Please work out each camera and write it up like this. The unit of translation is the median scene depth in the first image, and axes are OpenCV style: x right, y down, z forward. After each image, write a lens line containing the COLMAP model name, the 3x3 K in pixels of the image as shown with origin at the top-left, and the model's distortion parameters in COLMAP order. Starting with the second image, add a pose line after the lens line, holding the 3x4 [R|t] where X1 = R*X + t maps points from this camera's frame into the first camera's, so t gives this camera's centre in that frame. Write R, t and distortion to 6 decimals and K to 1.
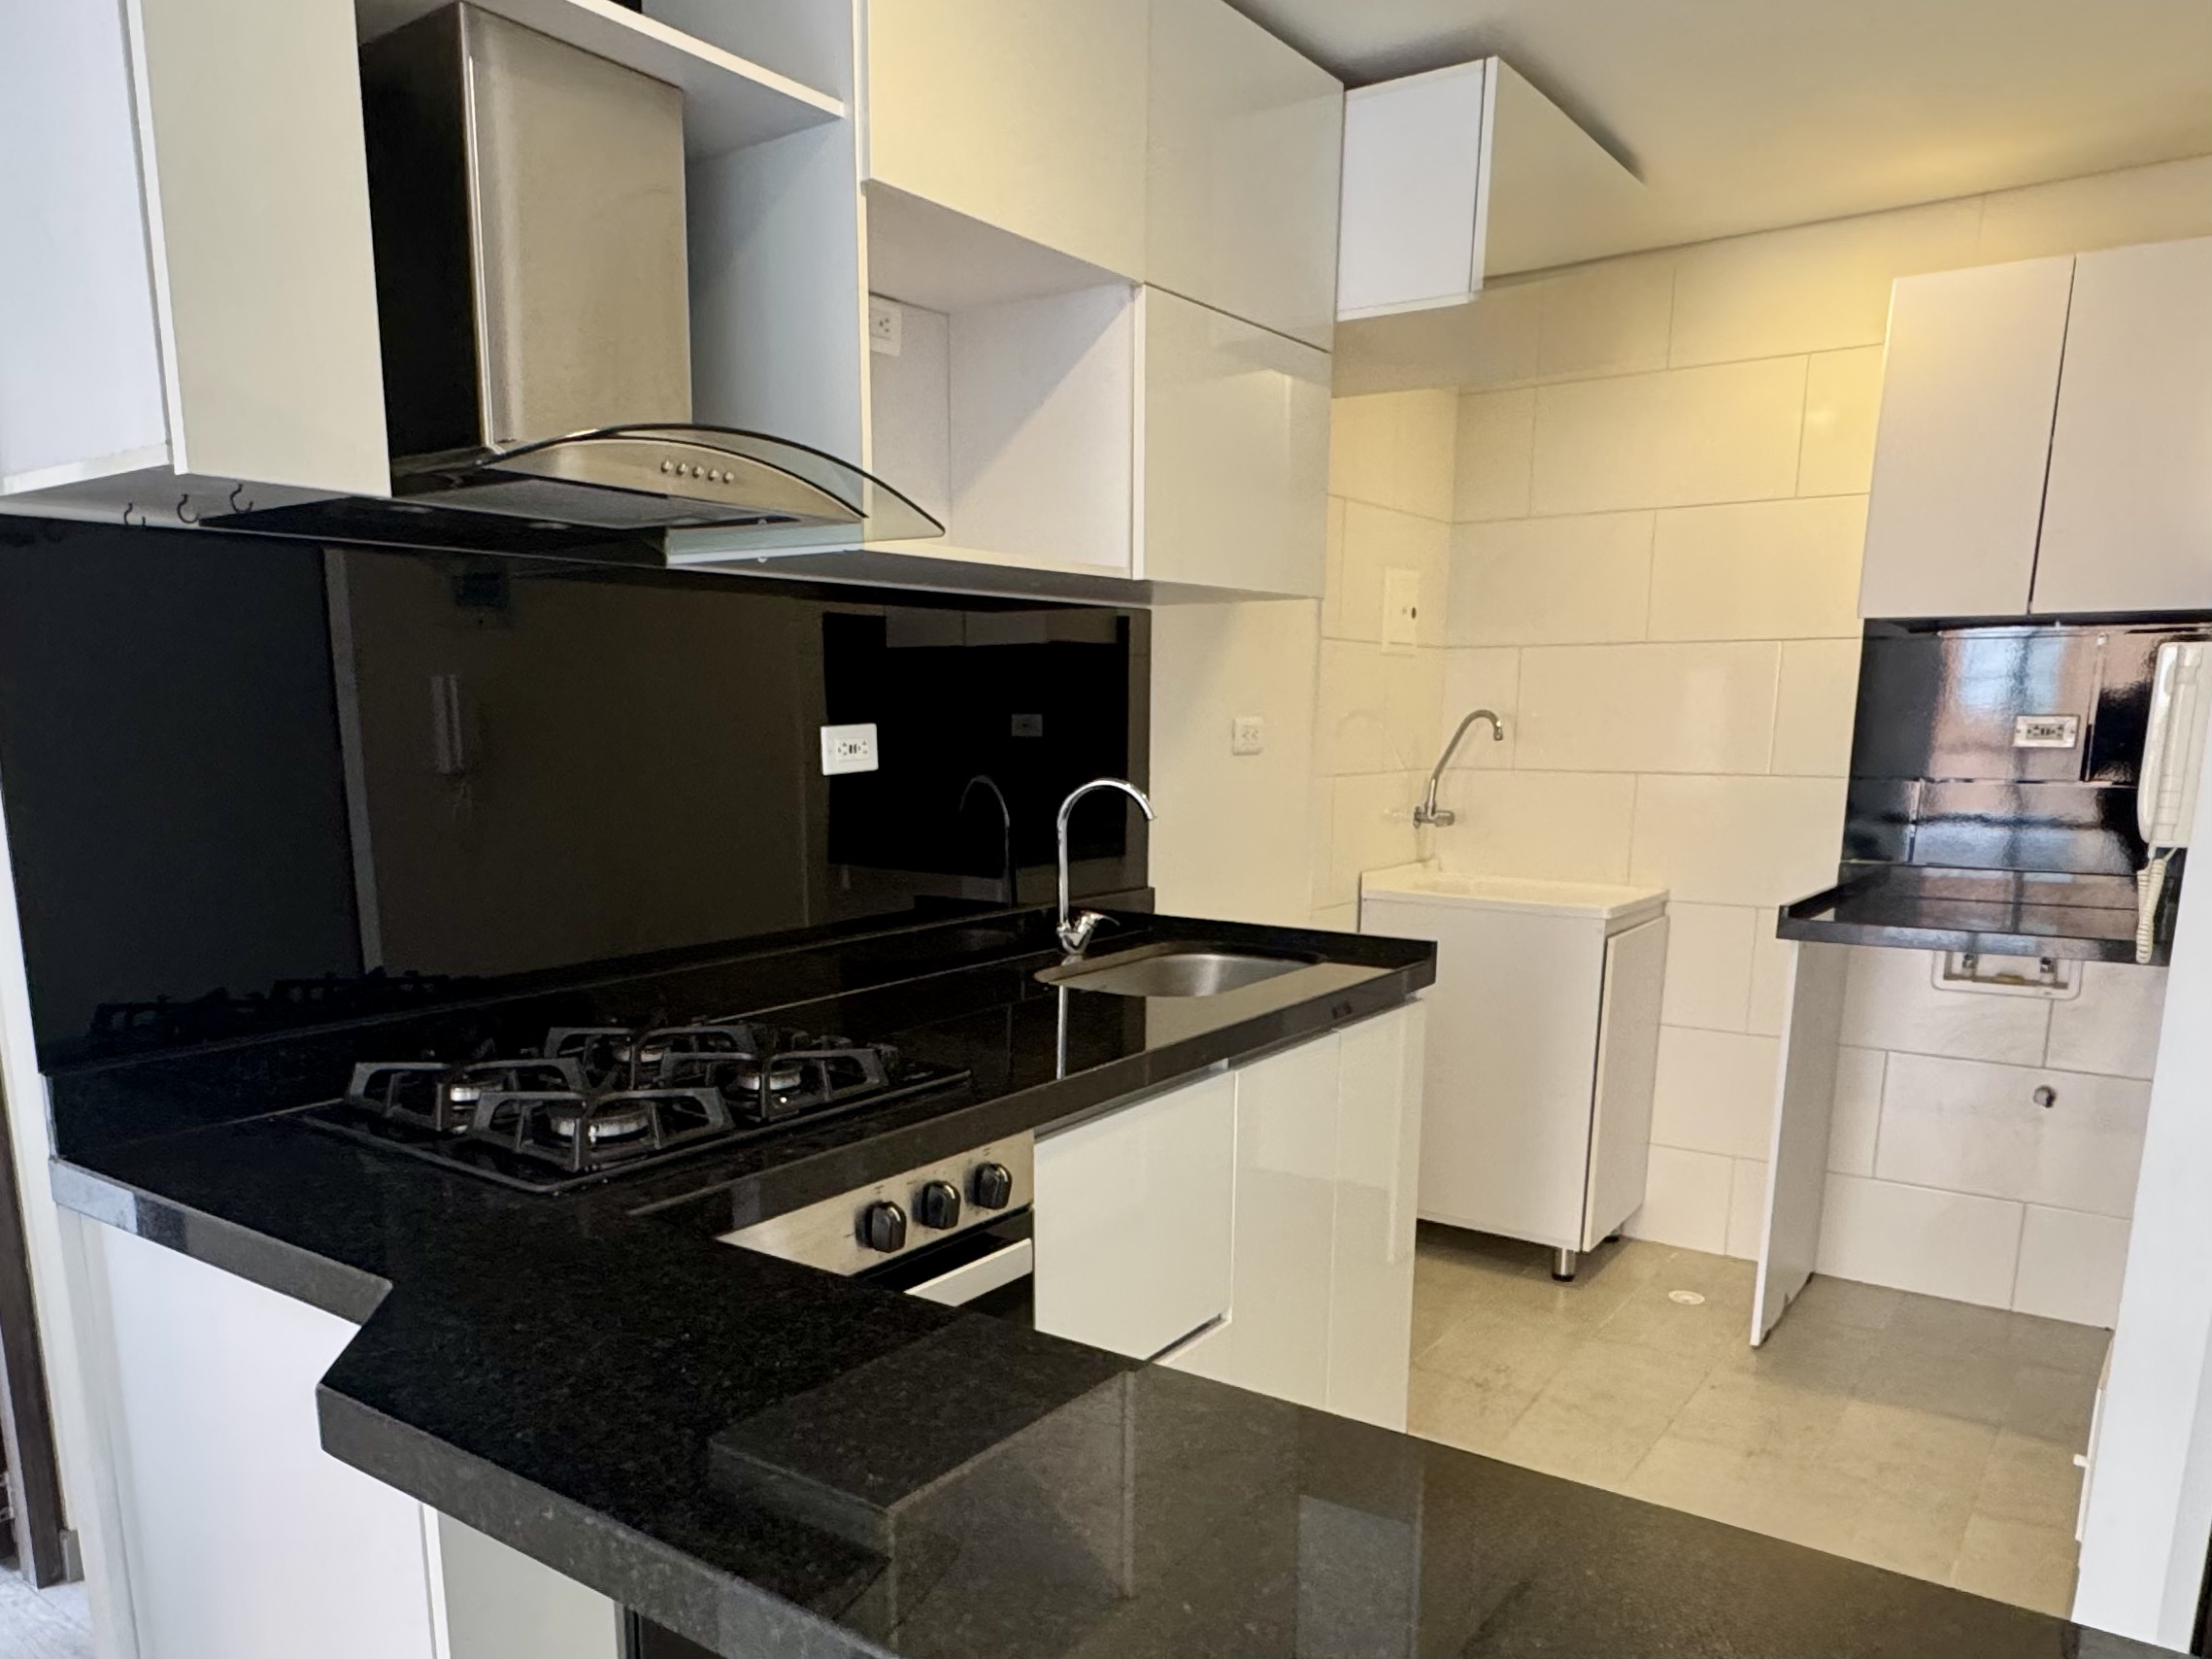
lens RADIAL K [[1581.5, 0, 1037.2], [0, 1581.5, 1039.4], [0, 0, 1]] dist [-0.002731, -0.002330]
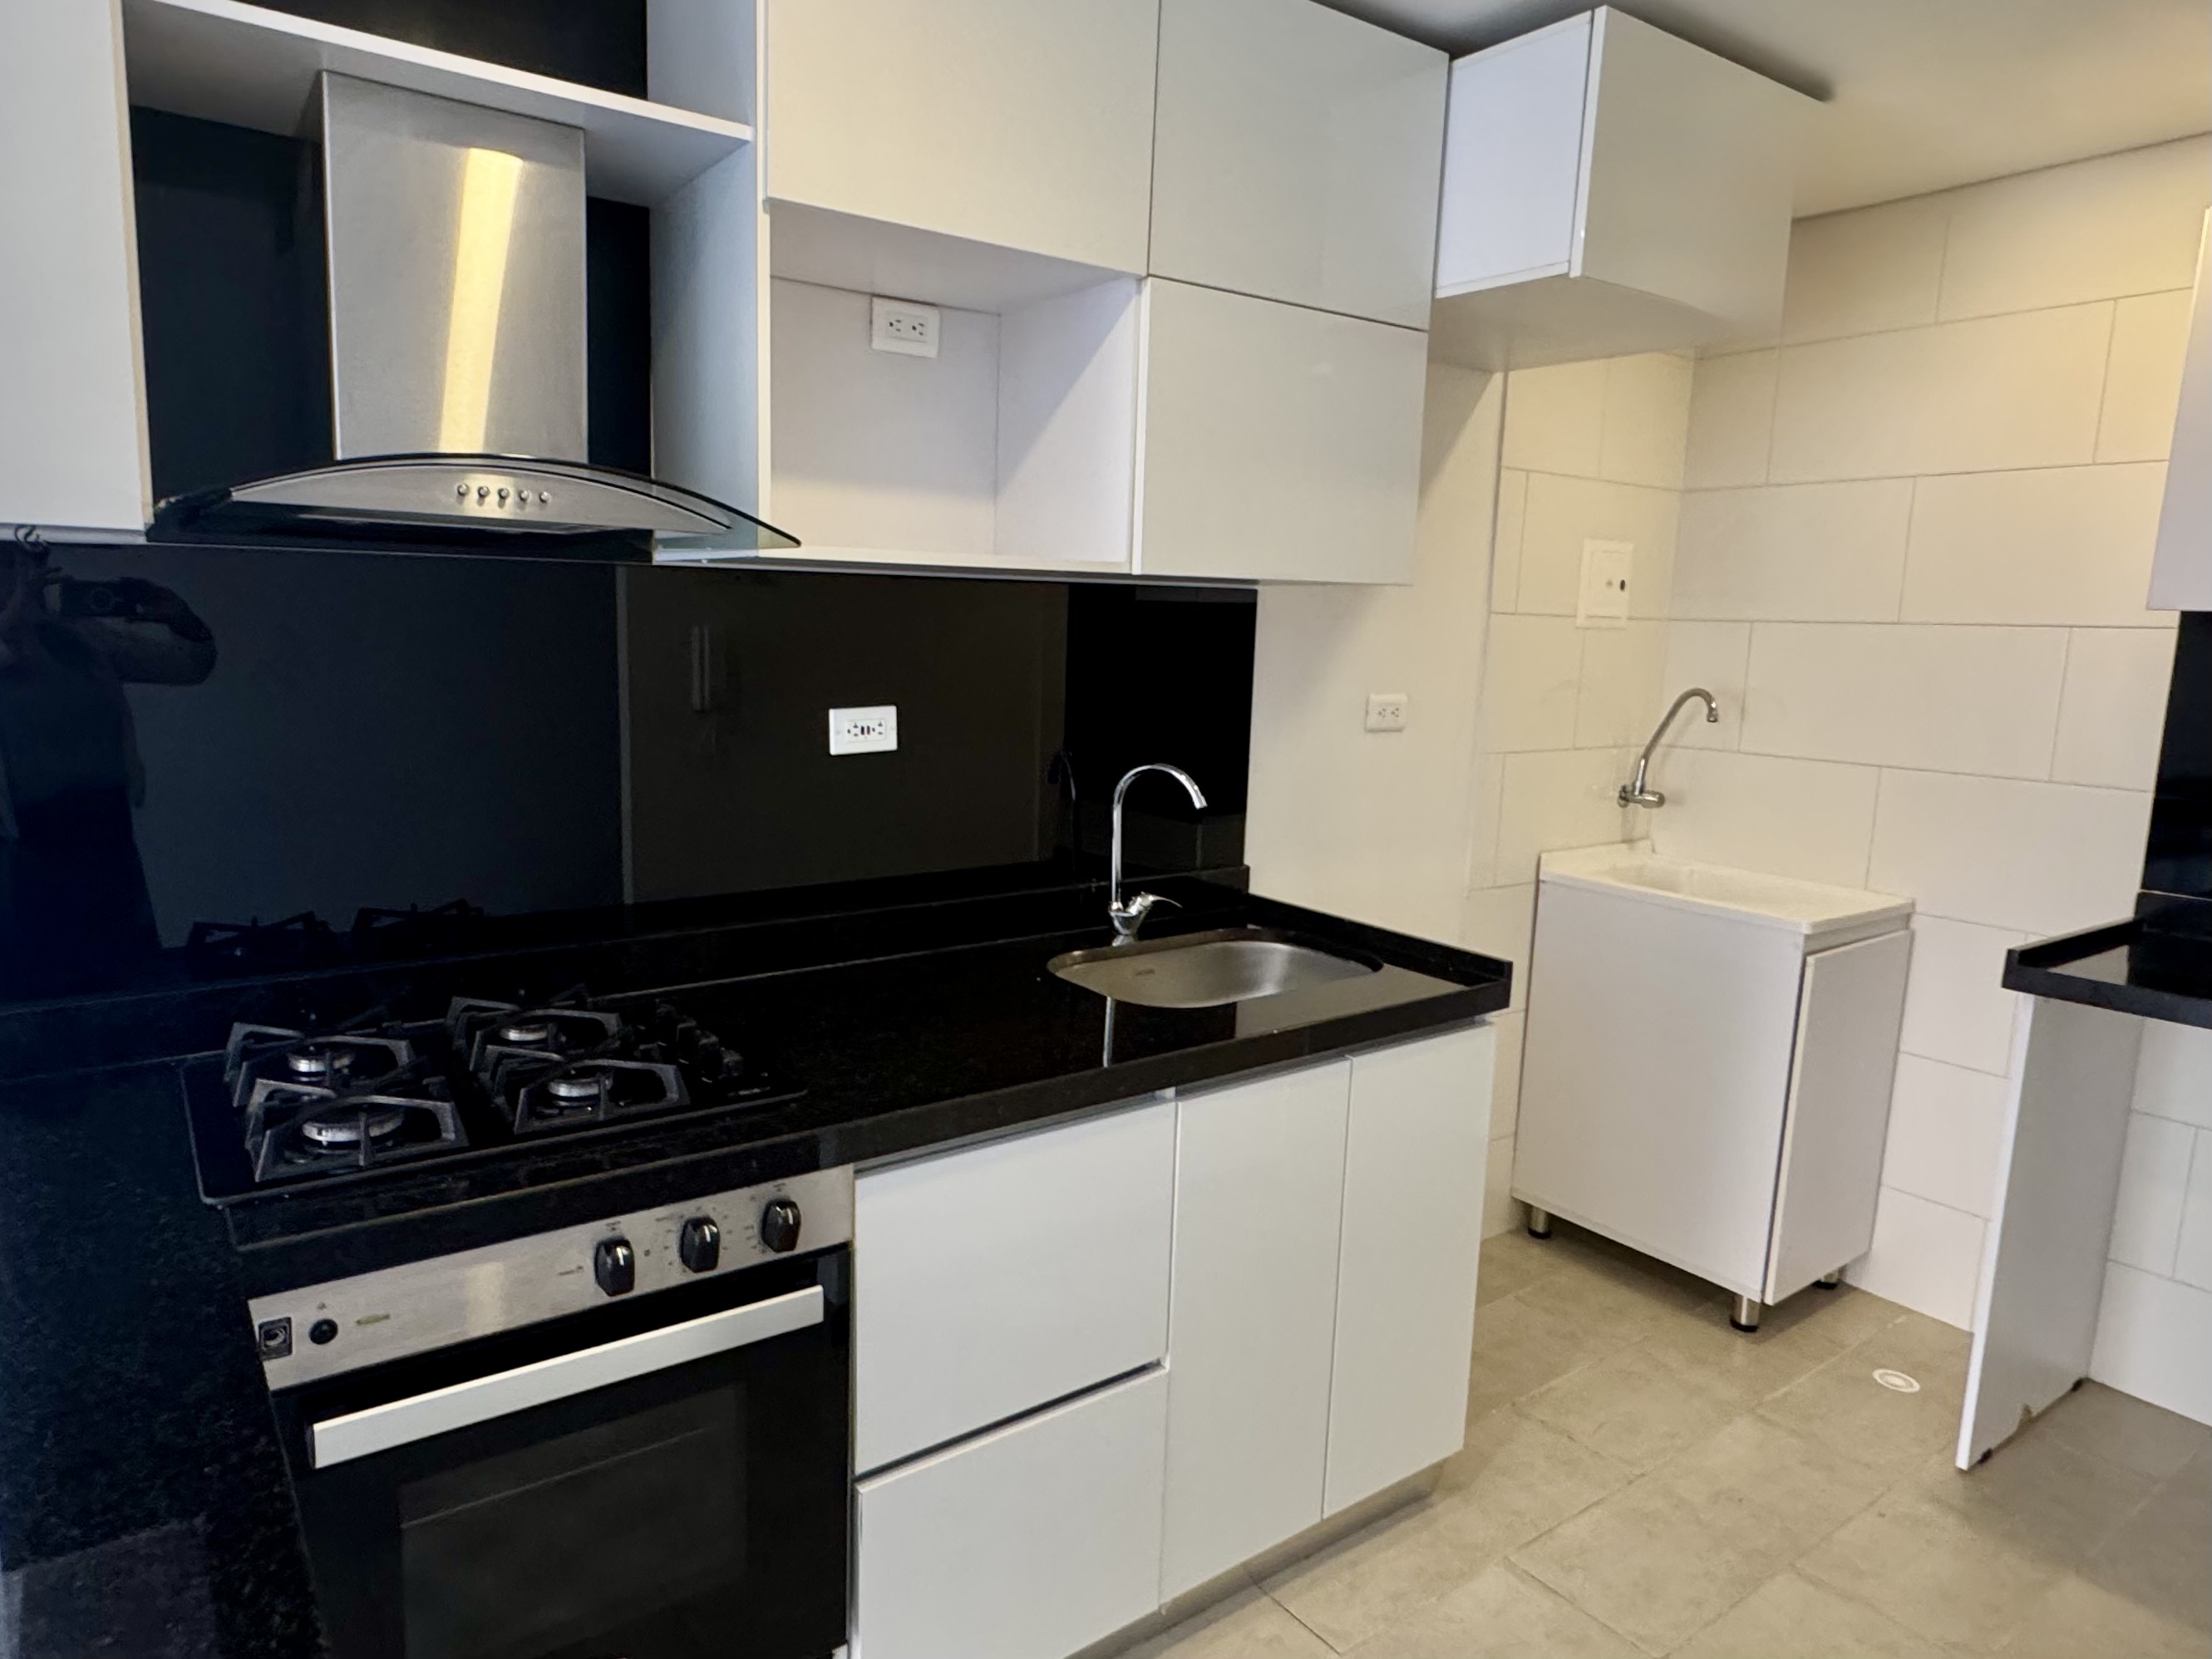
lens RADIAL K [[1349.9, 0, 997.8], [0, 1349.9, 814.7], [0, 0, 1]] dist [-0.001737, -0.000168]
pose [[0.942517, 0.072272, -0.326250, 0.216147], [-0.092934, 0.994506, -0.048173, -0.079333], [0.320977, 0.075724, 0.944055, 0.167501]]
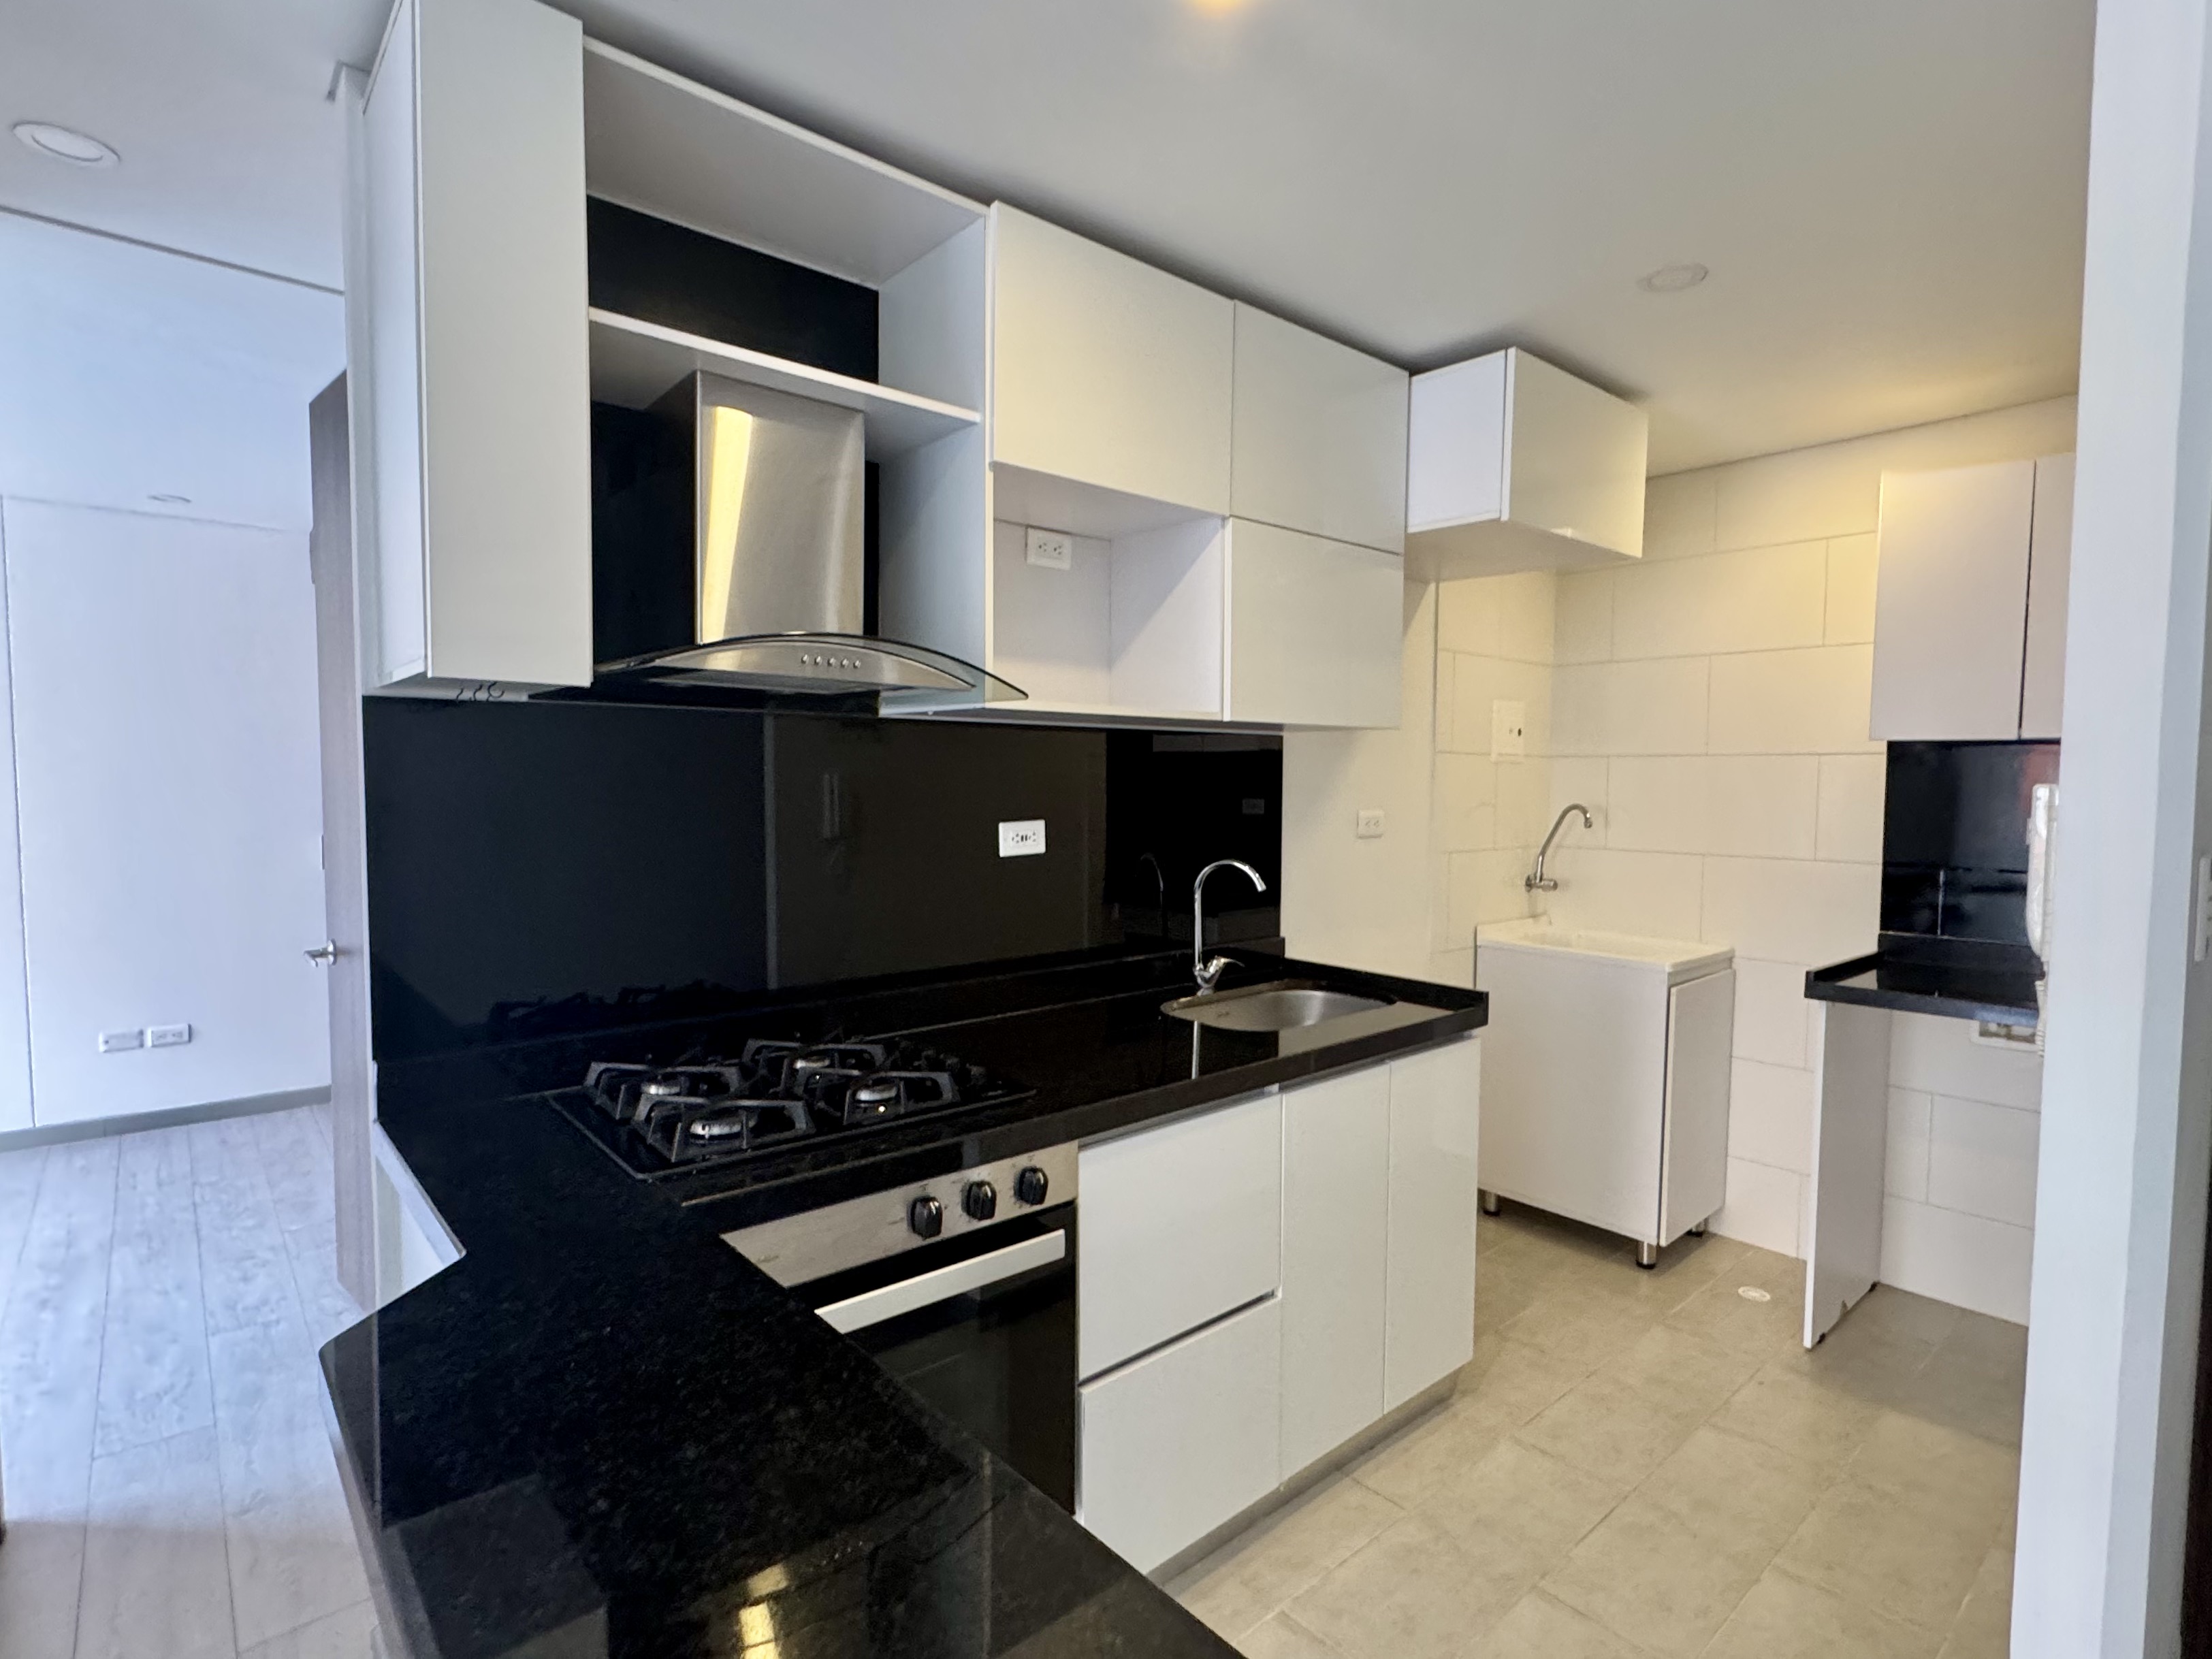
lens RADIAL K [[1106.2, 0, 1121.6], [0, 1106.2, 834.2], [0, 0, 1]] dist [-0.003139, -0.000433]
pose [[0.977999, 0.019196, -0.207725, 0.143531], [-0.051198, 0.987390, -0.149802, -0.038011], [0.202230, 0.157141, 0.966649, 0.060746]]
